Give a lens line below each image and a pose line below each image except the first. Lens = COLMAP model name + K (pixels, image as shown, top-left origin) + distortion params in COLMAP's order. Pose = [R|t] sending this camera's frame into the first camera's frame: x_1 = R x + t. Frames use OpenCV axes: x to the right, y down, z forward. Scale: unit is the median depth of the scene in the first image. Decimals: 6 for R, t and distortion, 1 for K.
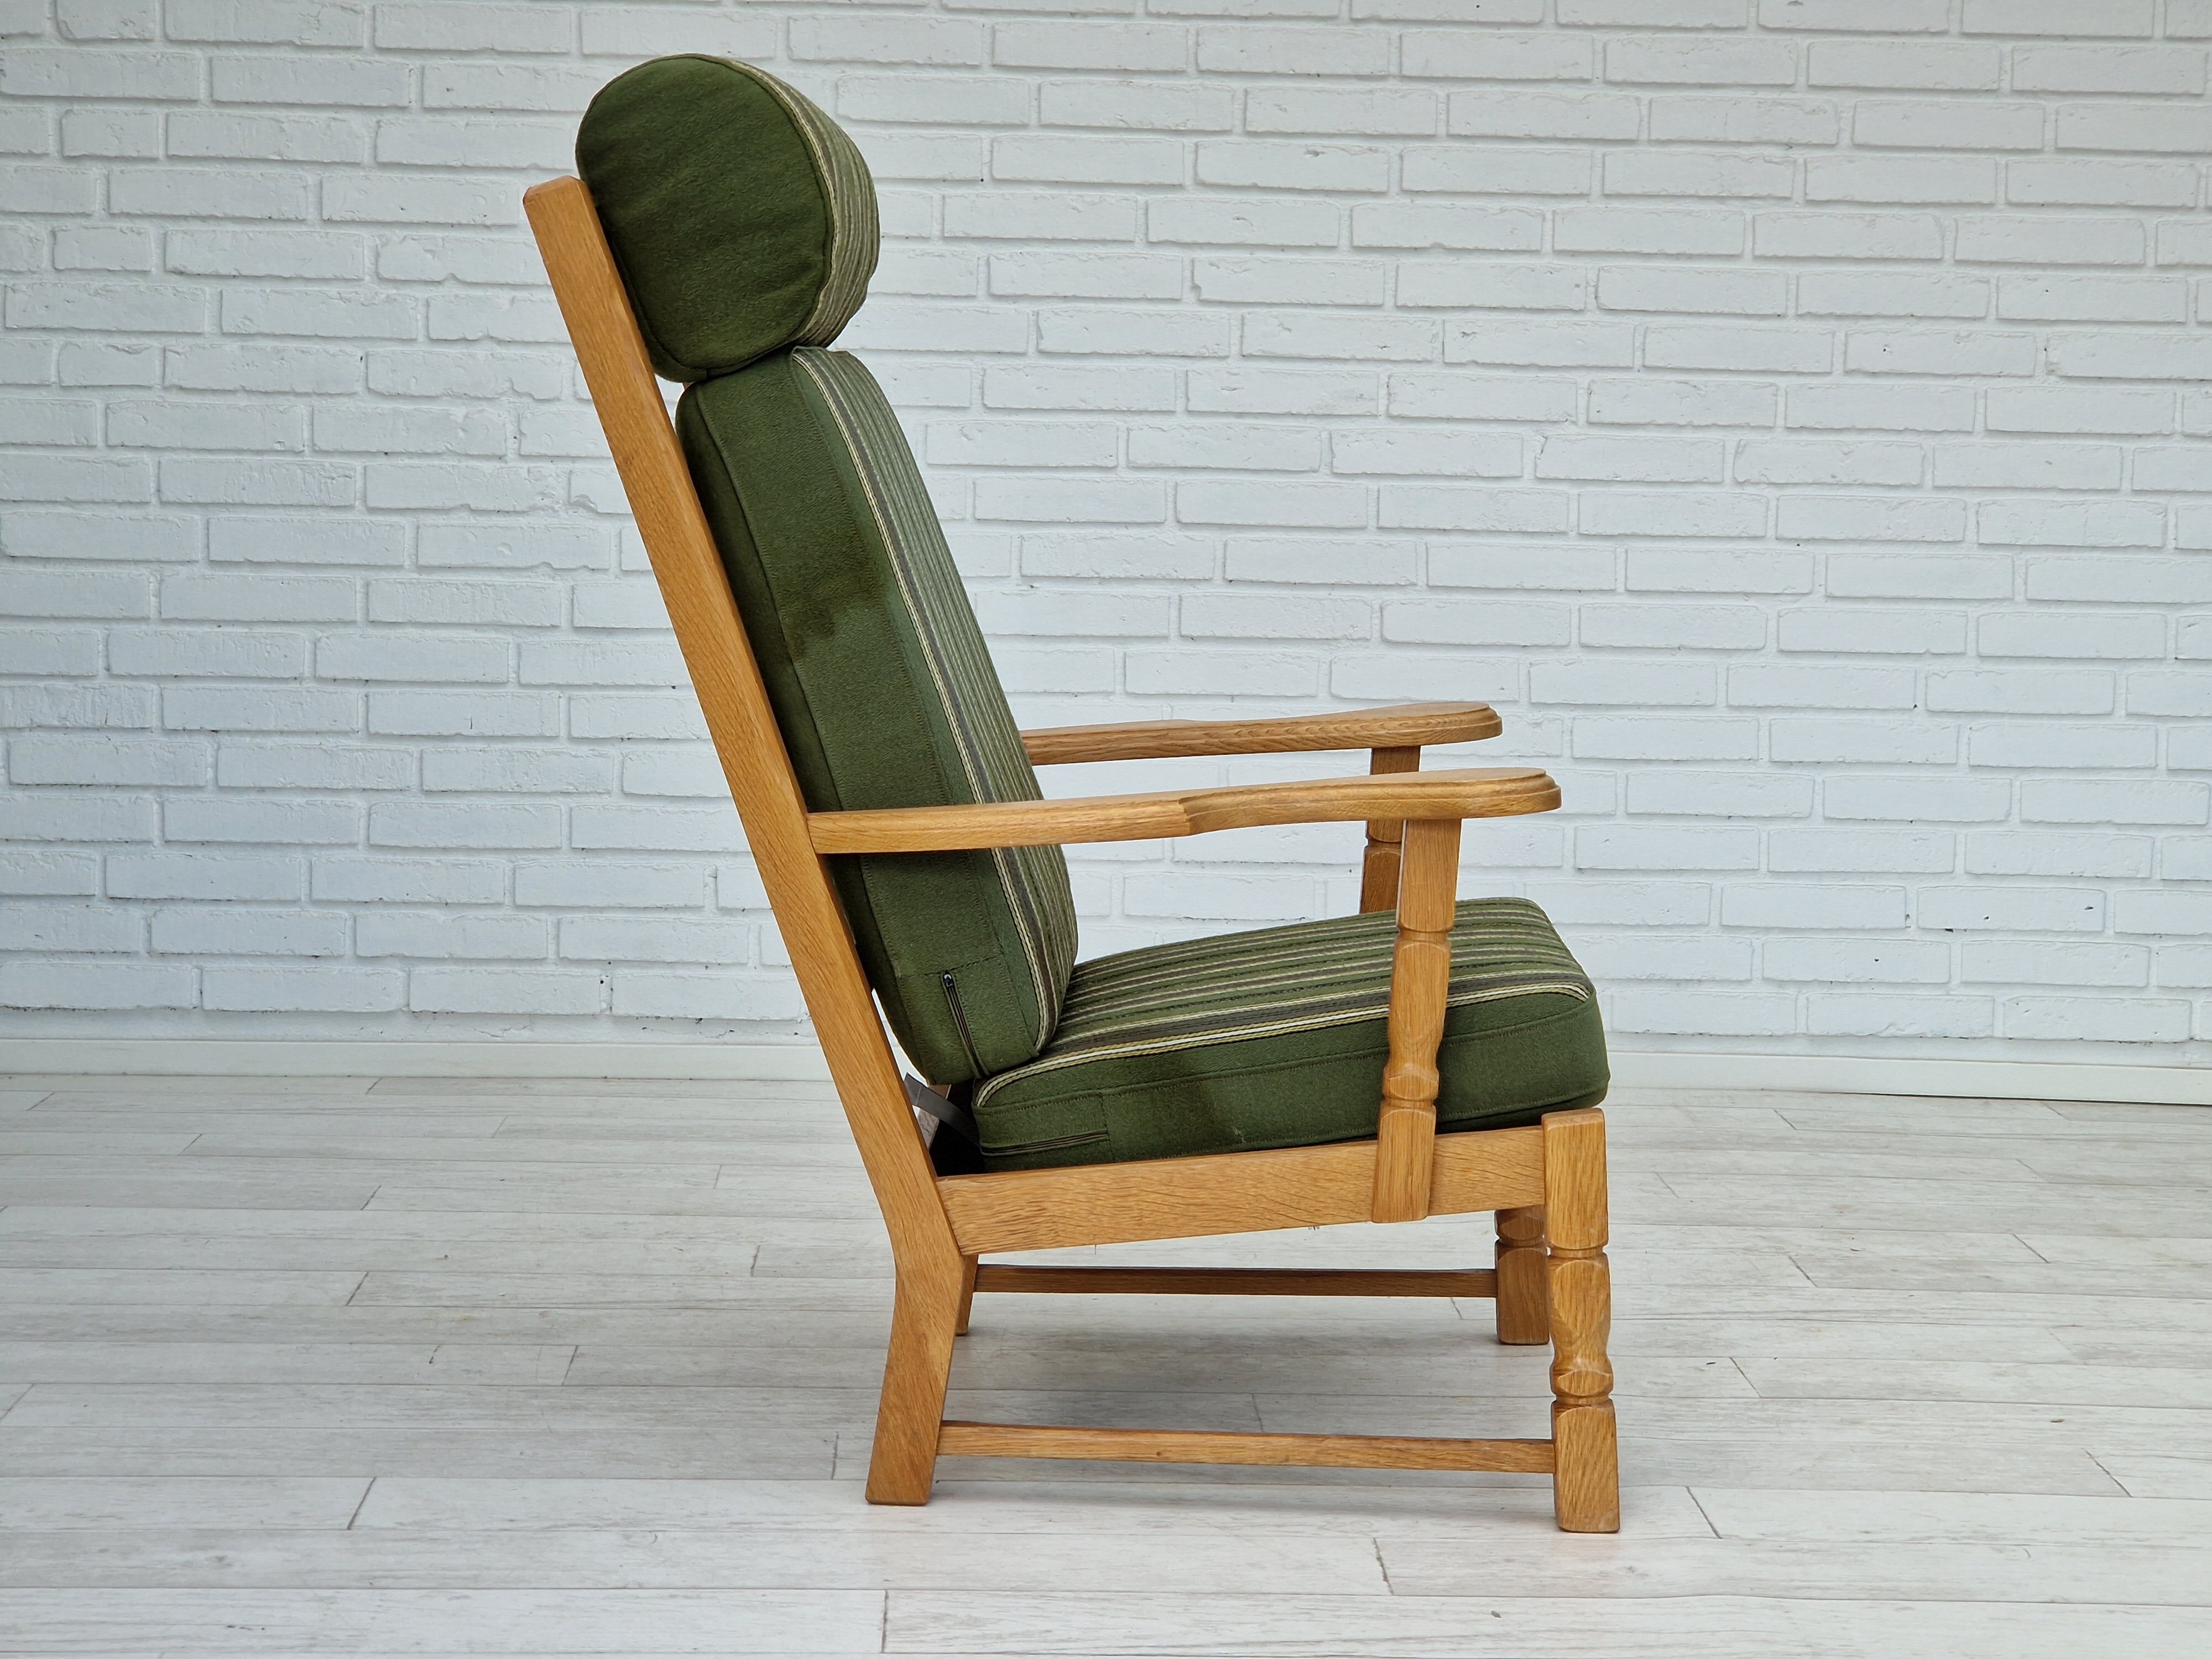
lens RADIAL K [[4263.6, 0, 1141.5], [0, 4263.6, 808.2], [0, 0, 1]] dist [-0.025542, 0.894844]
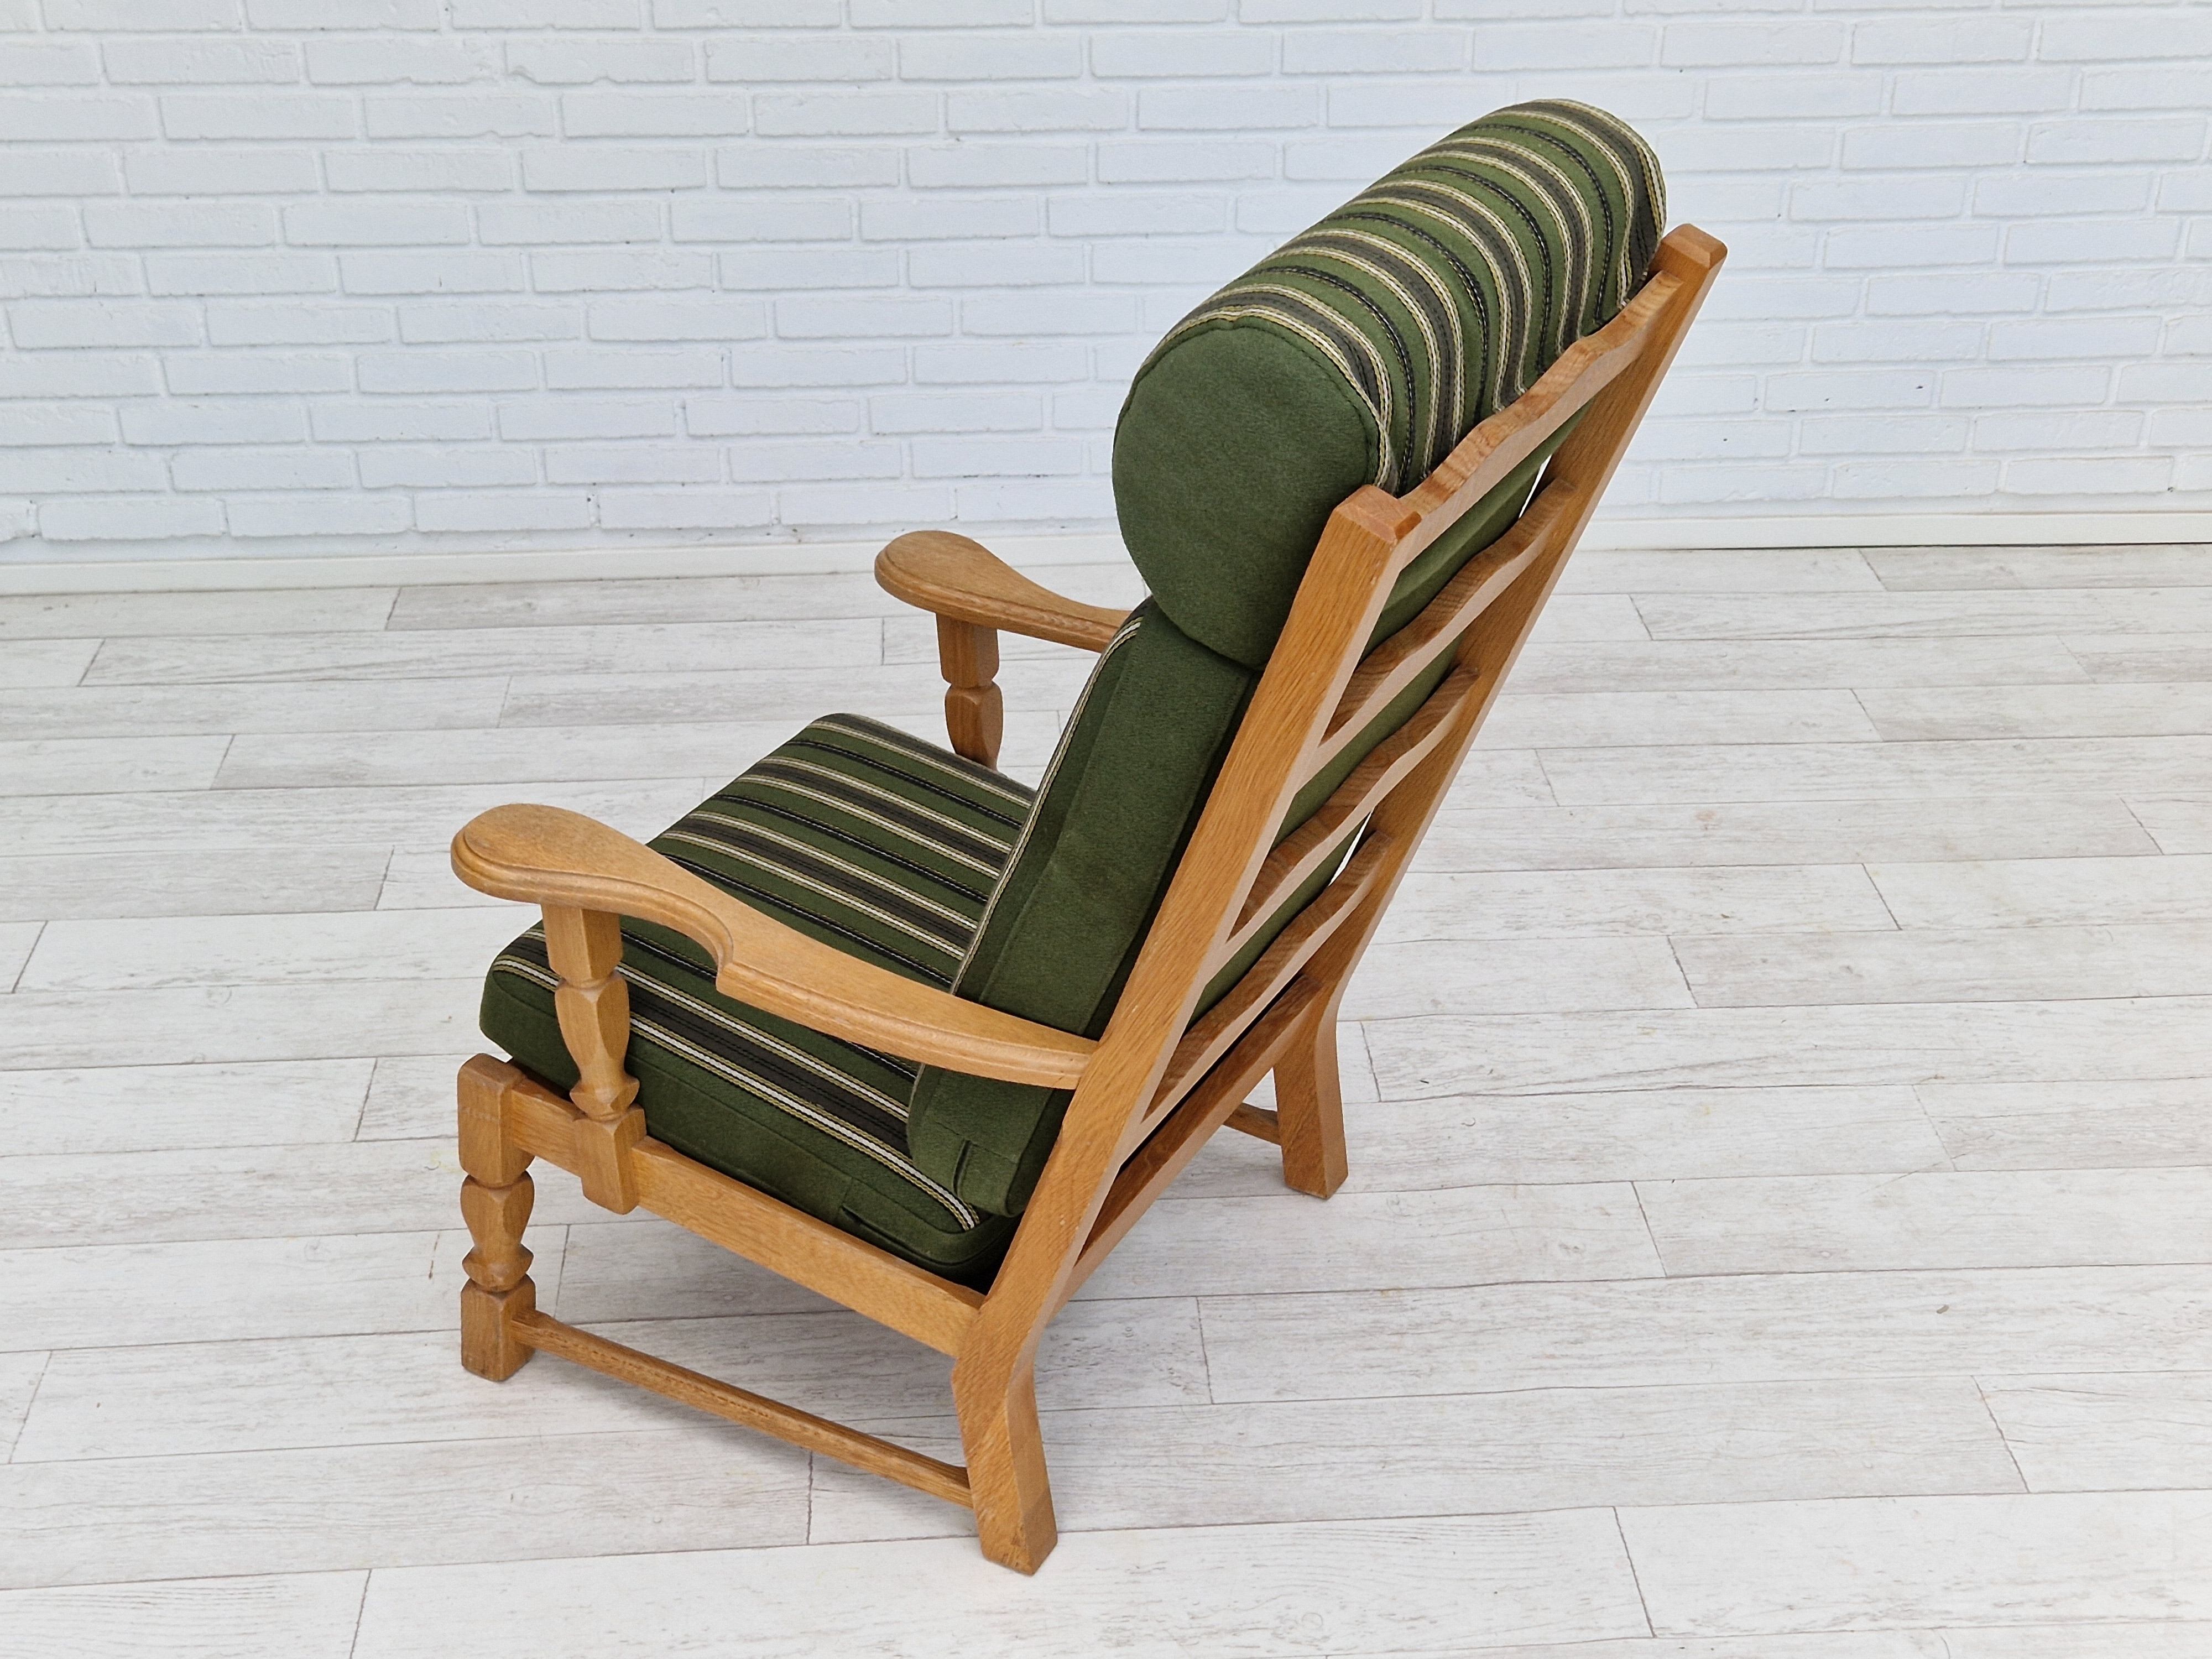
lens RADIAL K [[2872.5, 0, 1122.3], [0, 2872.5, 847.8], [0, 0, 1]] dist [0.097712, -0.123595]
pose [[0.999449, -0.030528, 0.013052, 0.000745], [0.022206, 0.906901, 0.420759, -0.194089], [-0.024682, -0.420237, 0.907079, 0.274296]]
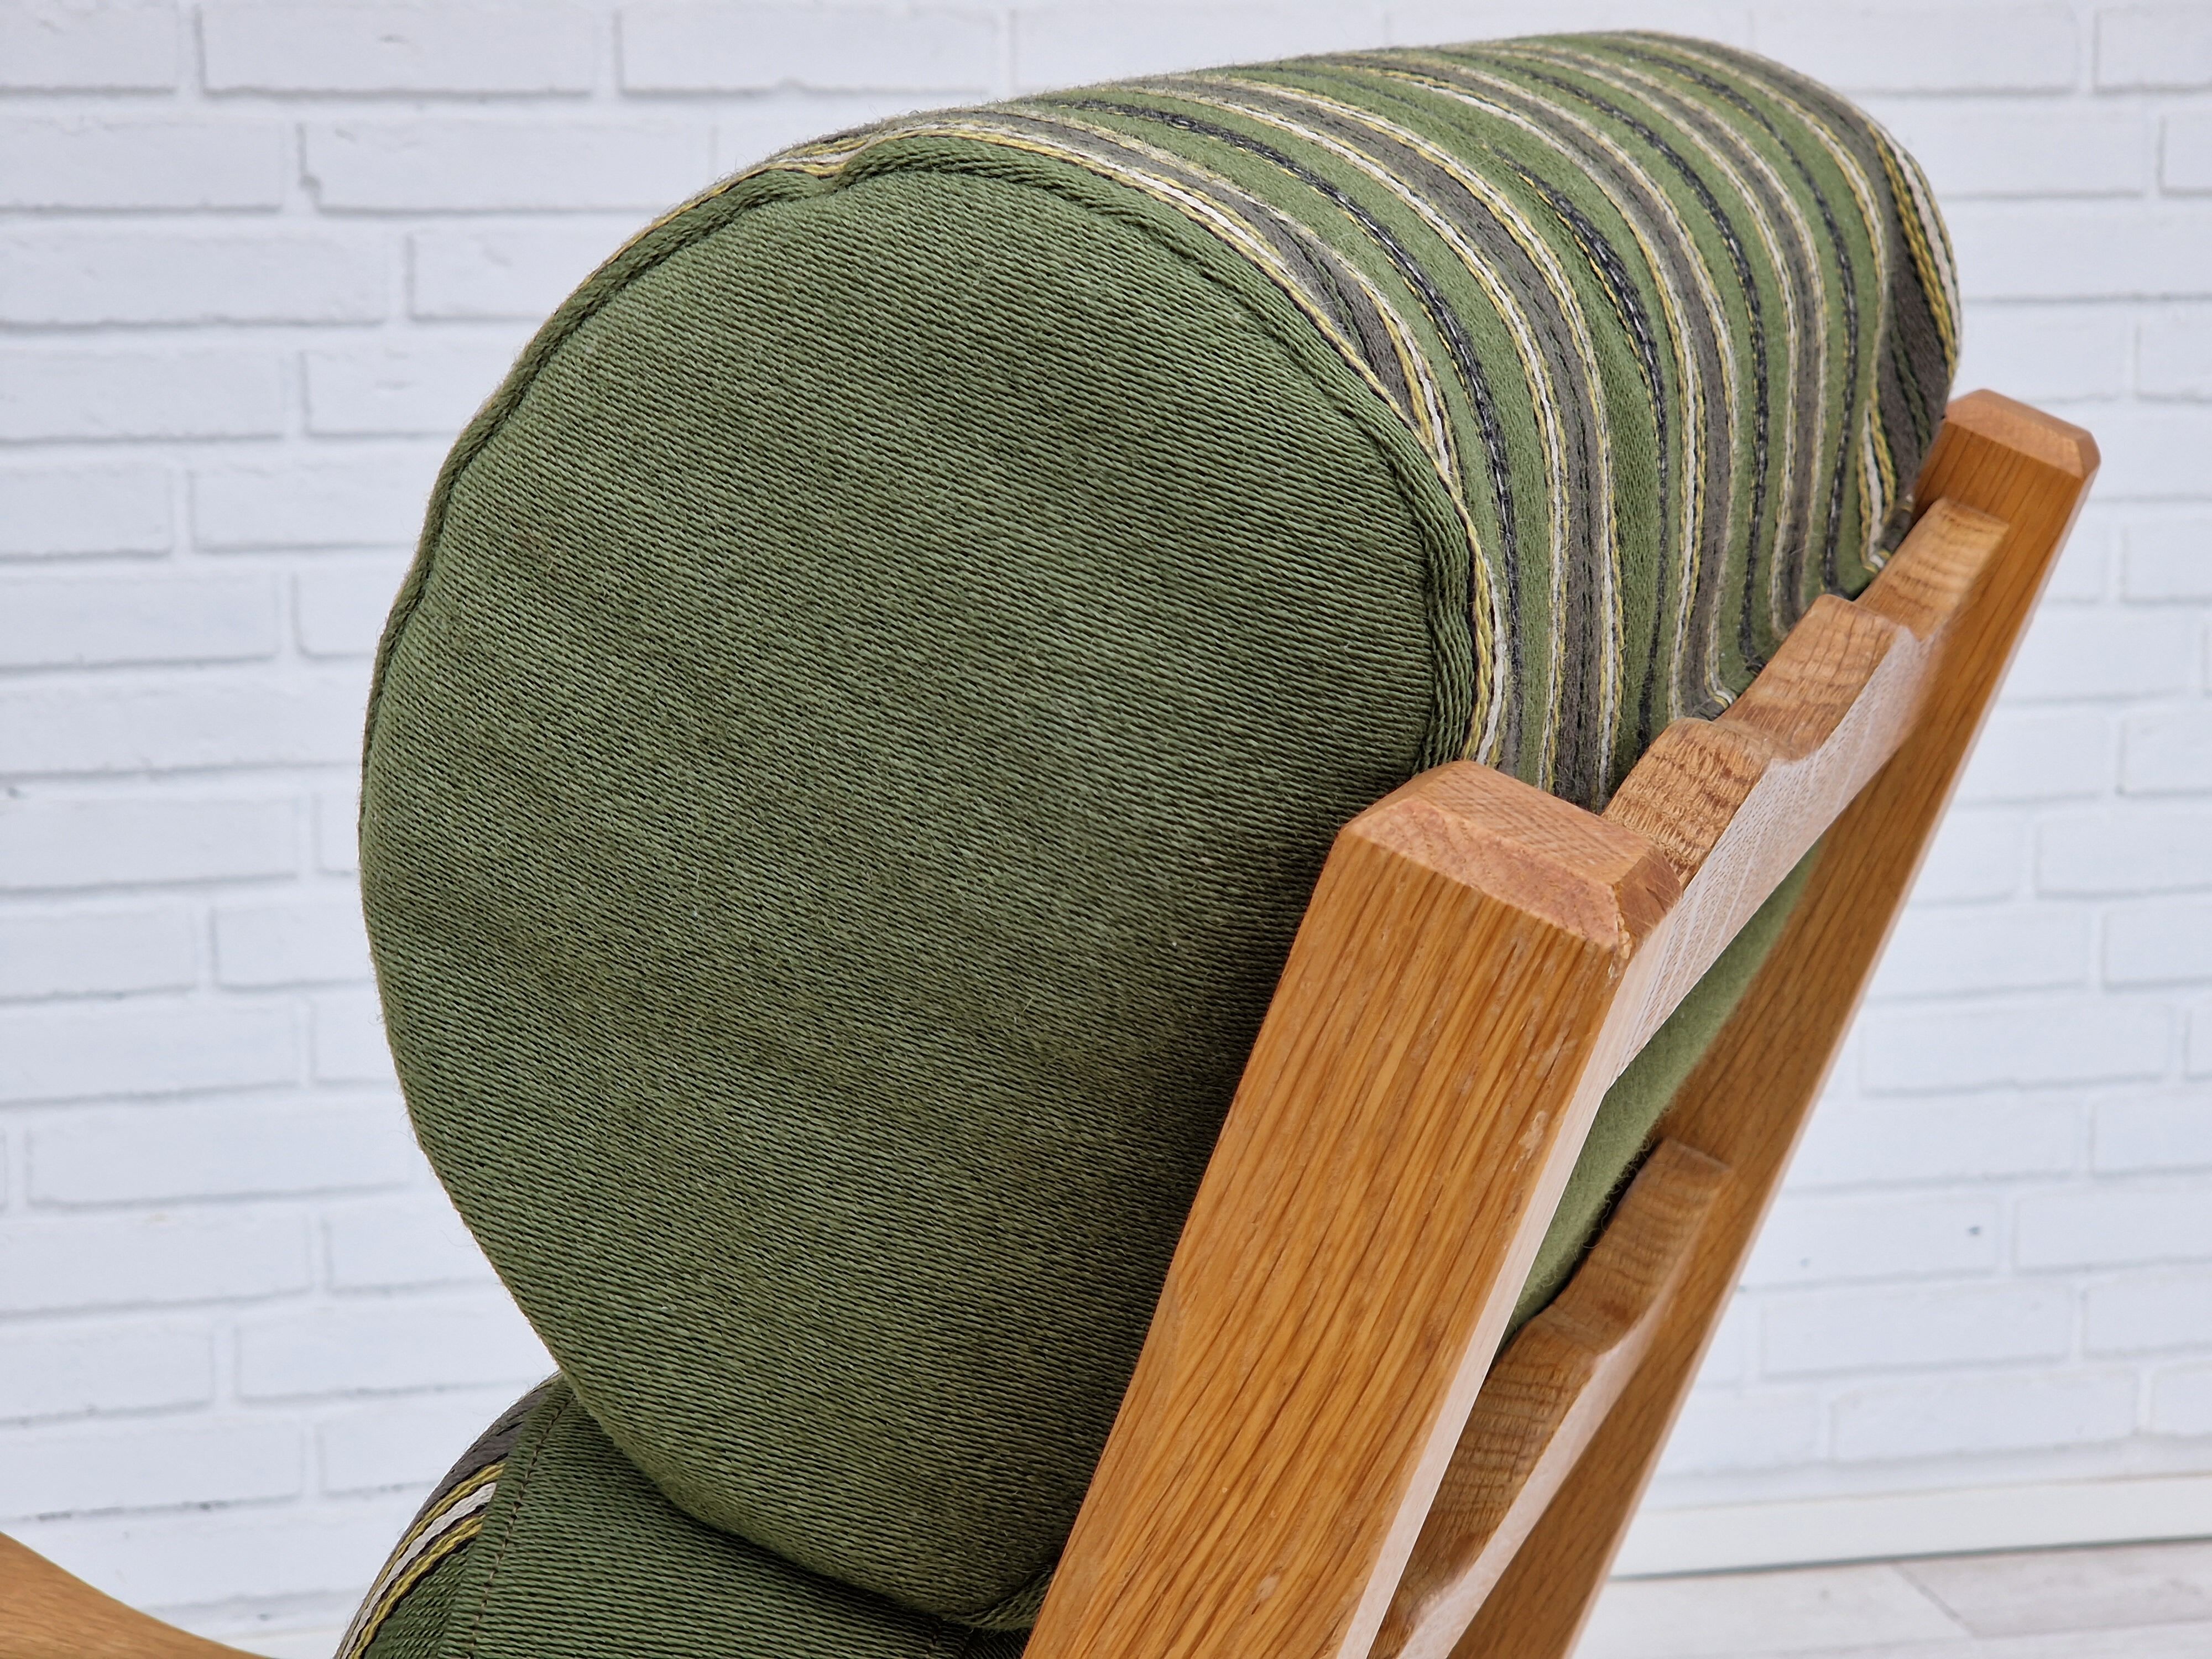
lens RADIAL K [[4251.8, 0, 1137.7], [0, 4251.8, 833.8], [0, 0, 1]] dist [0.045803, 0.229124]
pose [[0.977846, -0.057953, 0.201141, 0.002560], [0.035100, 0.992701, 0.115379, -0.100299], [-0.206360, -0.105762, 0.972743, 0.486666]]
